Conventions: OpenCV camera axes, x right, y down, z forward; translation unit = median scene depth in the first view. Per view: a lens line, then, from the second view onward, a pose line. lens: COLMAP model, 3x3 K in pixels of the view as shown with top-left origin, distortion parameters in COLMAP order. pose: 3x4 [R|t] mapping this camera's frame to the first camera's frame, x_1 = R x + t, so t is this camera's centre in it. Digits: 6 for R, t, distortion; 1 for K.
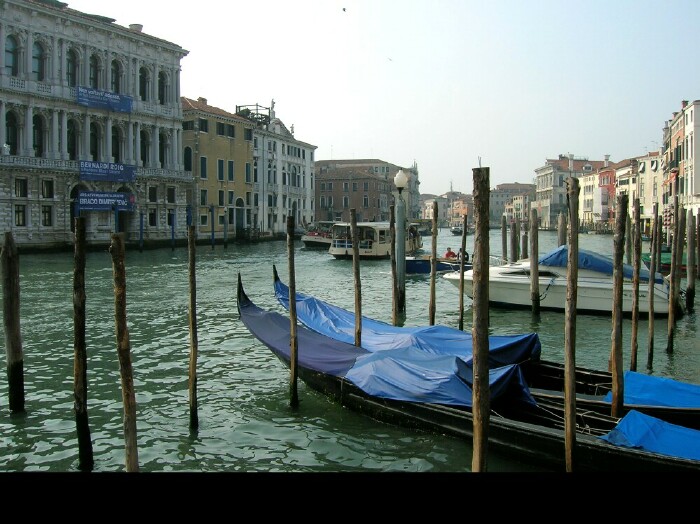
lens RADIAL K [[717.9, 0, 339.2], [0, 717.9, 260.1], [0, 0, 1]] dist [-0.240337, 0.216028]
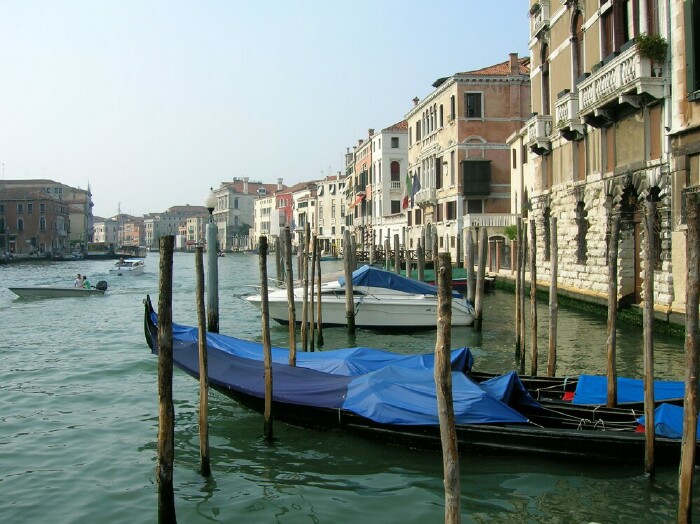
lens RADIAL K [[717.9, 0, 339.2], [0, 717.9, 260.1], [0, 0, 1]] dist [-0.240337, 0.216028]
pose [[0.893651, -0.013641, 0.448555, -0.027667], [0.027907, 0.999293, -0.025210, -0.000243], [-0.447894, 0.035047, 0.893400, 0.012137]]
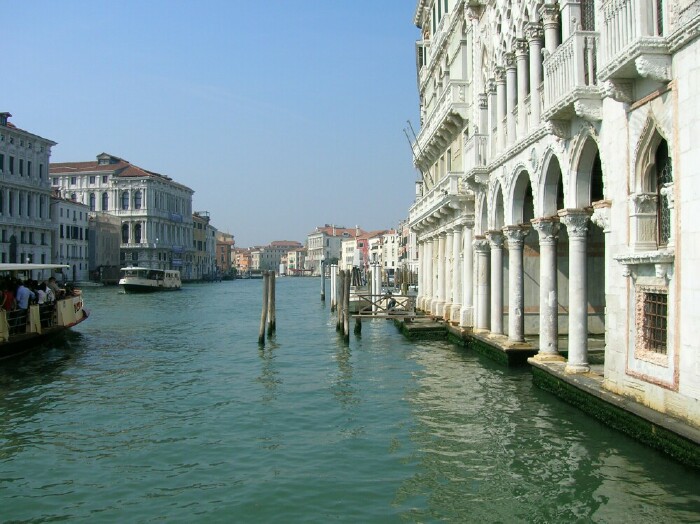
lens RADIAL K [[717.9, 0, 339.2], [0, 717.9, 260.1], [0, 0, 1]] dist [-0.240337, 0.216028]
pose [[0.933513, 0.007668, 0.358461, -0.324096], [0.016622, 0.997771, -0.064631, 0.032671], [-0.358157, 0.066292, 0.931305, -0.653593]]
